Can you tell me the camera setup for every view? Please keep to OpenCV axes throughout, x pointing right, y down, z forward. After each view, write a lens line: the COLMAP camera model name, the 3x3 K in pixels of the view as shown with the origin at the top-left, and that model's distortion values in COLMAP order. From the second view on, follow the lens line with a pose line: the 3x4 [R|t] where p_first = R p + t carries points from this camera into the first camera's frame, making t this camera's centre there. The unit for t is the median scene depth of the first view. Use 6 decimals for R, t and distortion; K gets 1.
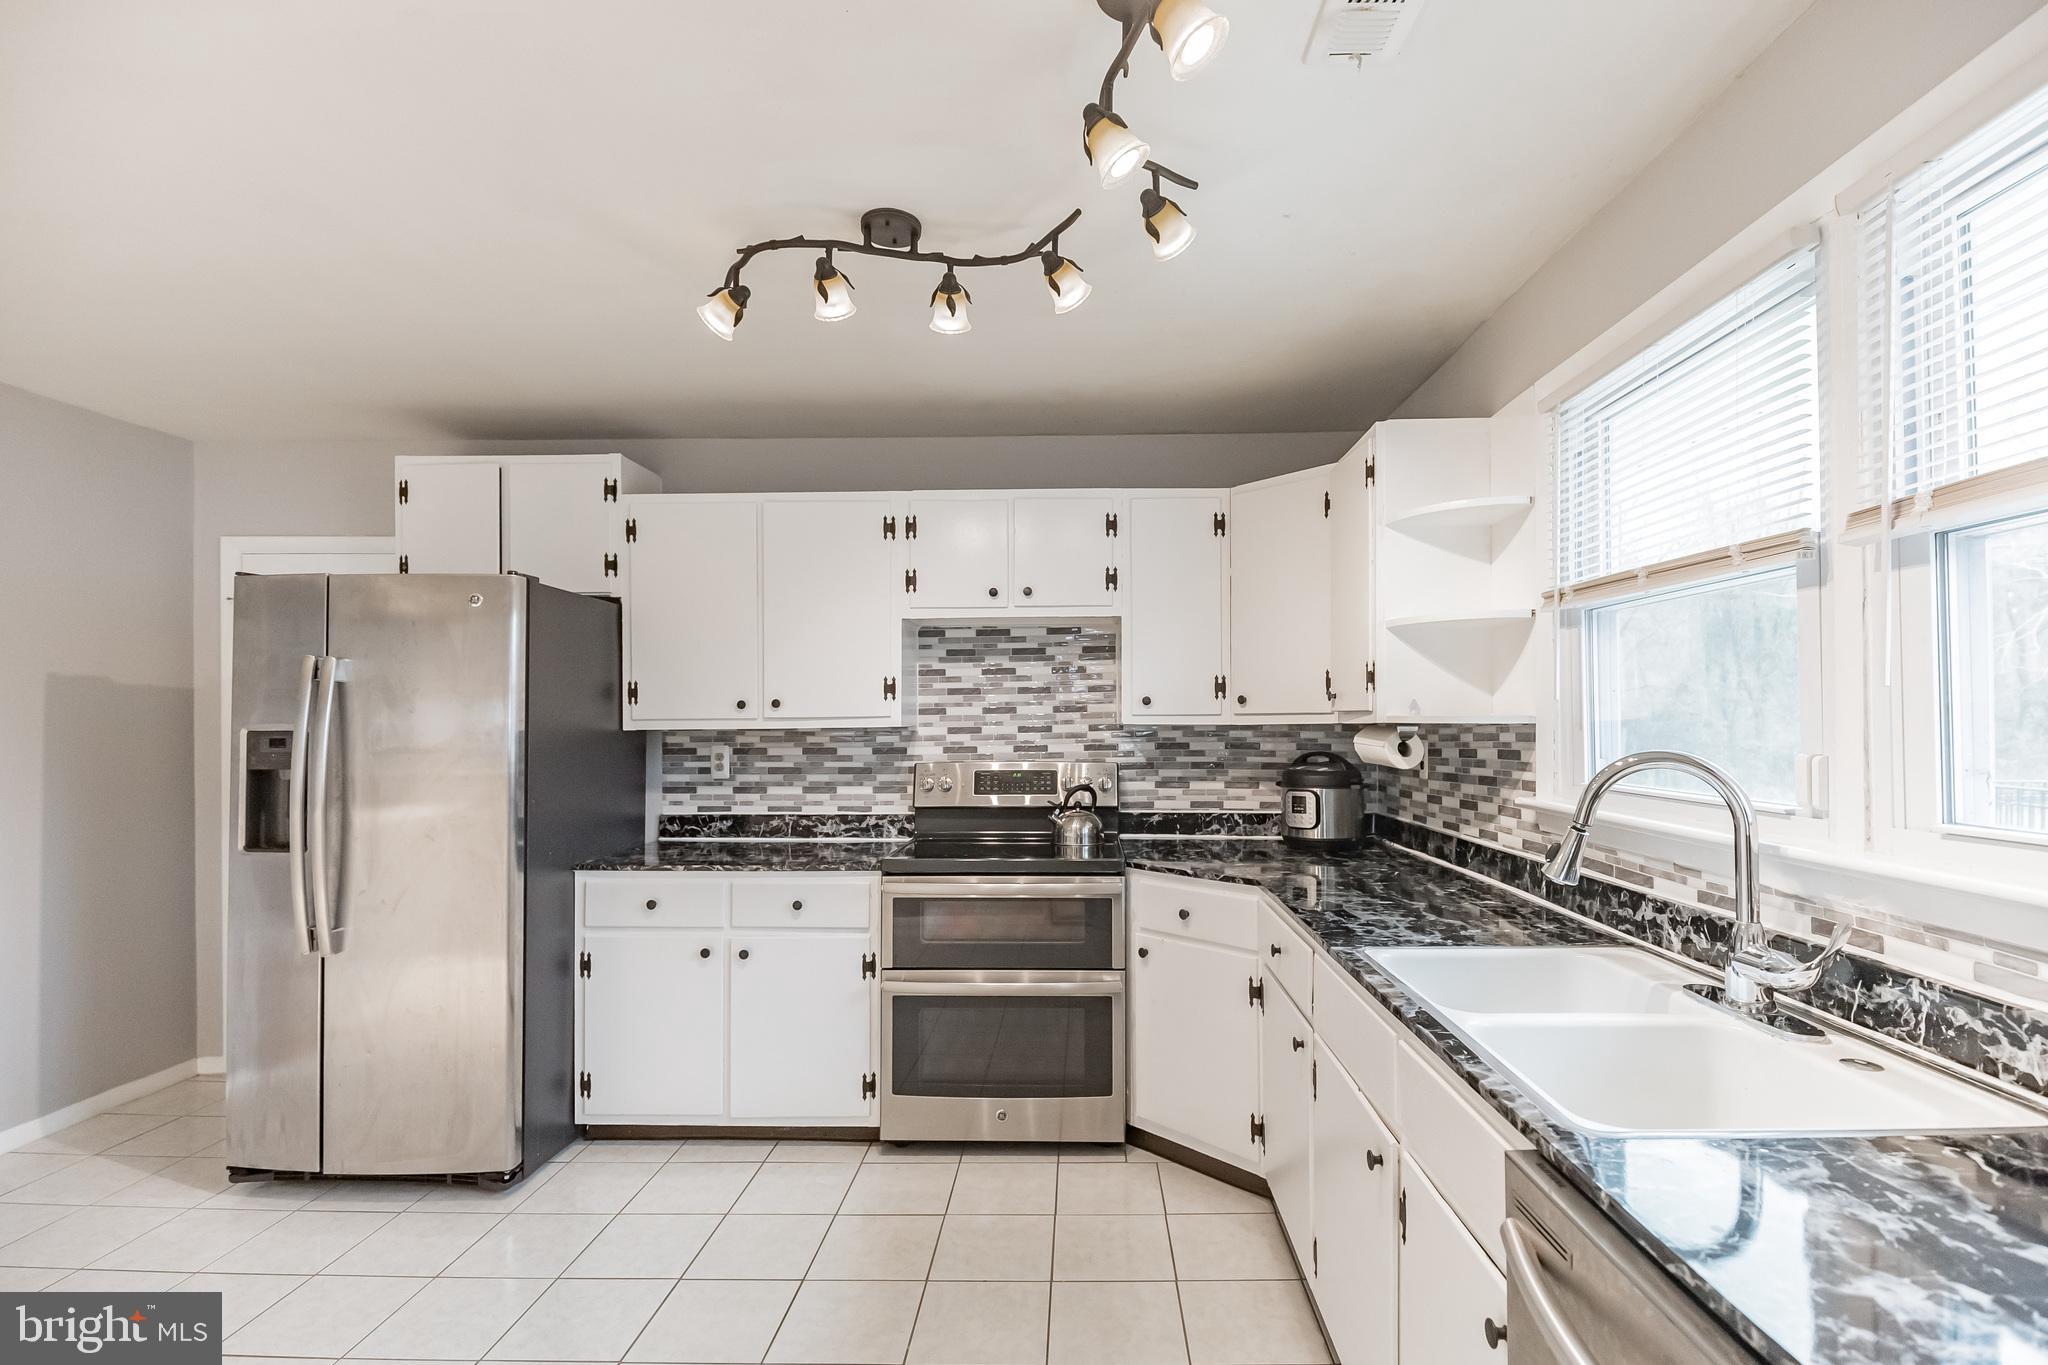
lens RADIAL K [[944.5, 0, 1057.6], [0, 944.5, 708.7], [0, 0, 1]] dist [0.002717, -0.005948]
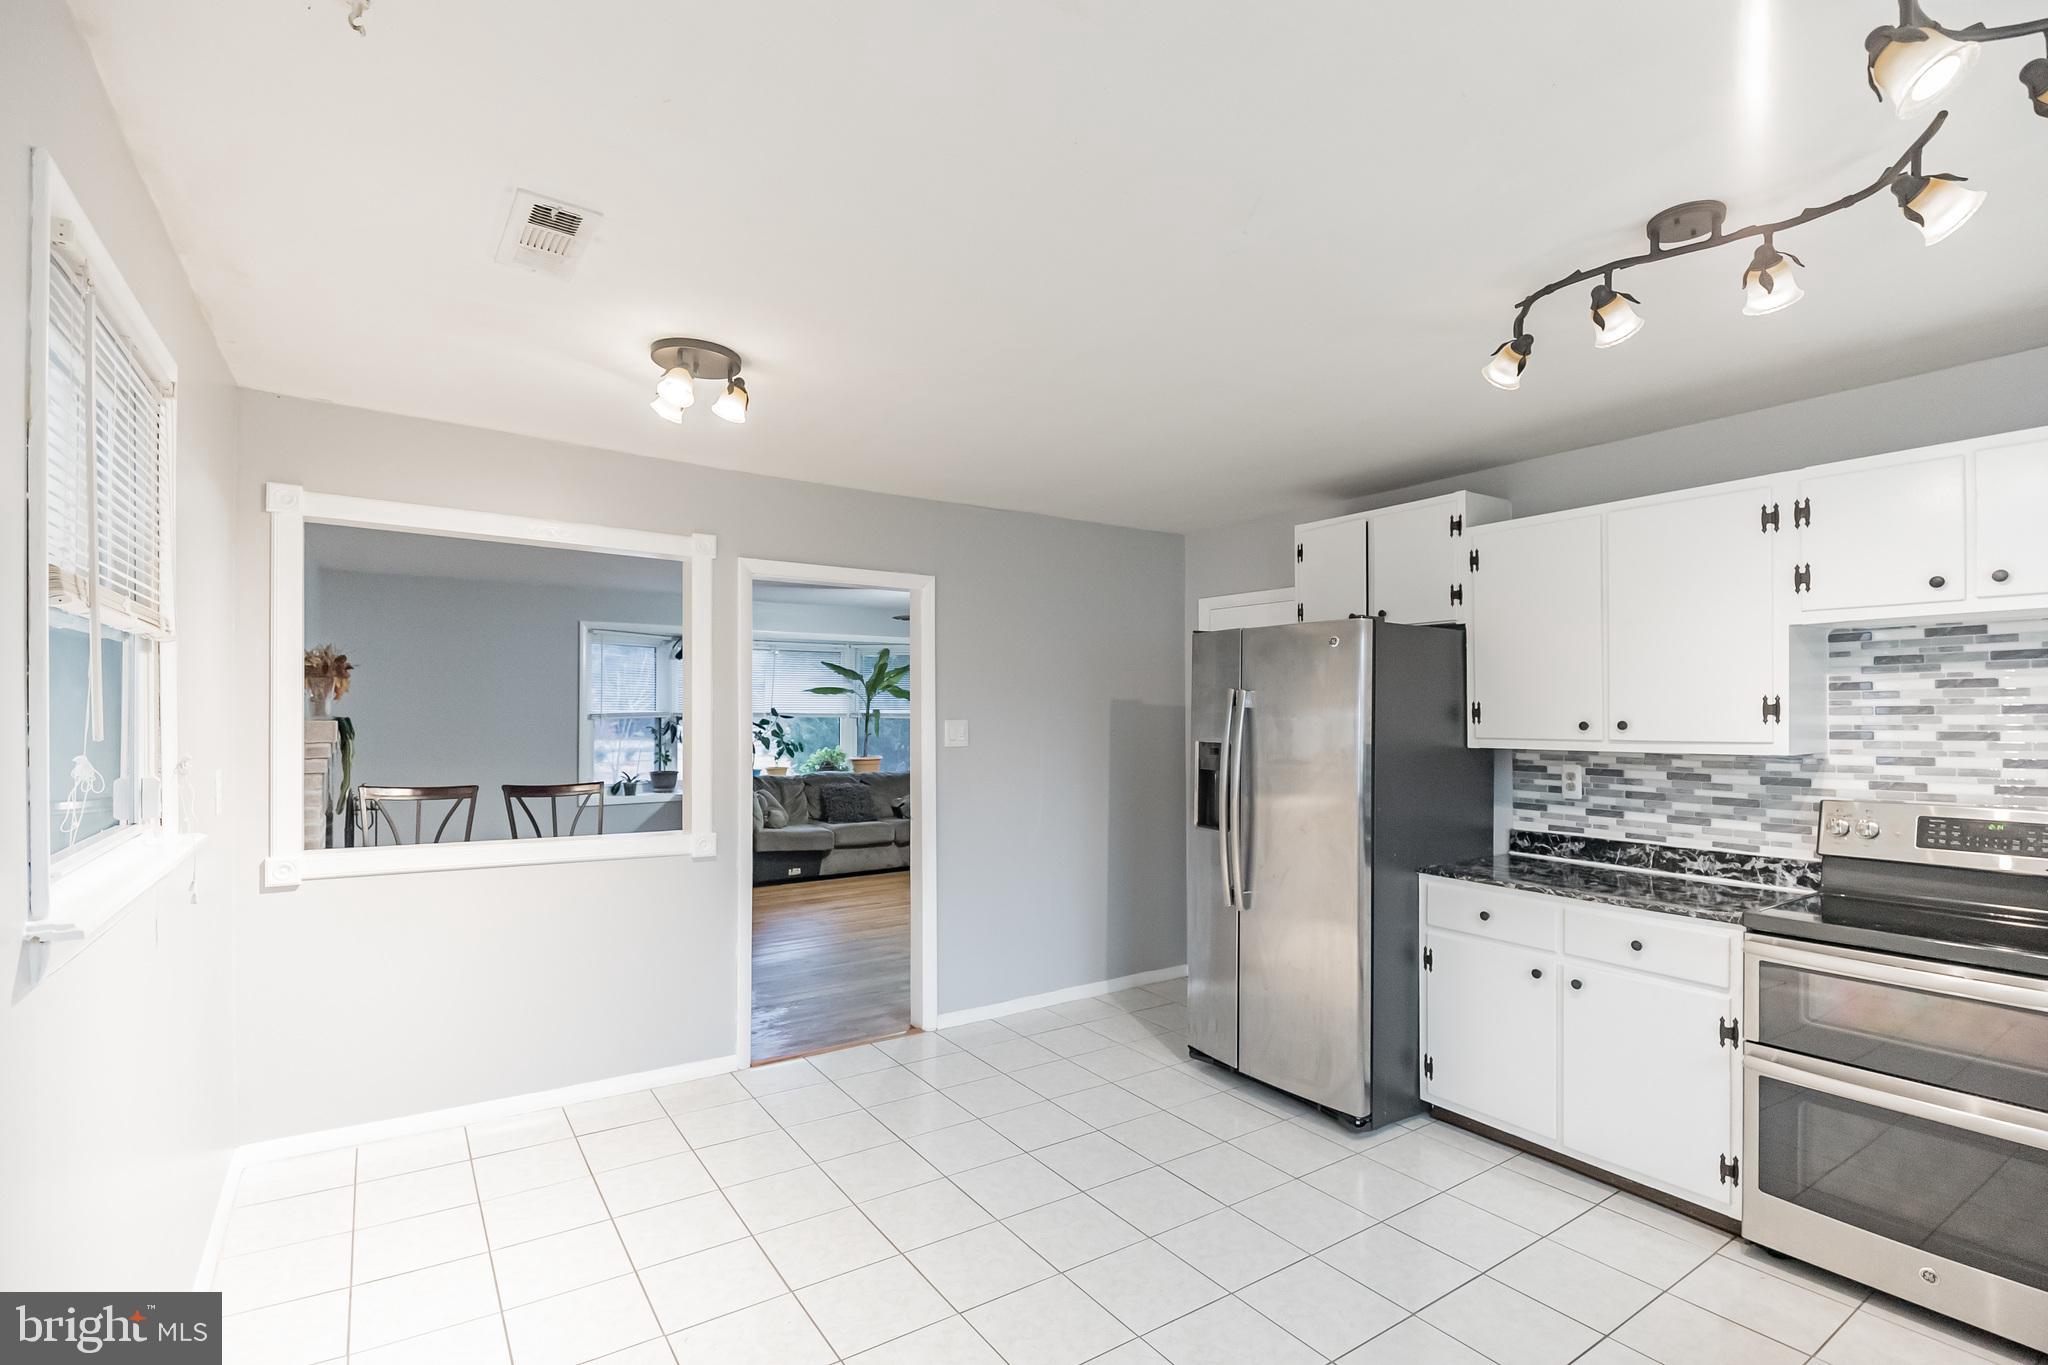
lens RADIAL K [[944.5, 0, 1022.0], [0, 944.5, 687.4], [0, 0, 1]] dist [0.002717, -0.005948]
pose [[0.571830, -0.015461, -0.820227, 0.147860], [0.005396, 0.999872, -0.015085, -0.035963], [0.820355, 0.004200, 0.571840, -0.034561]]
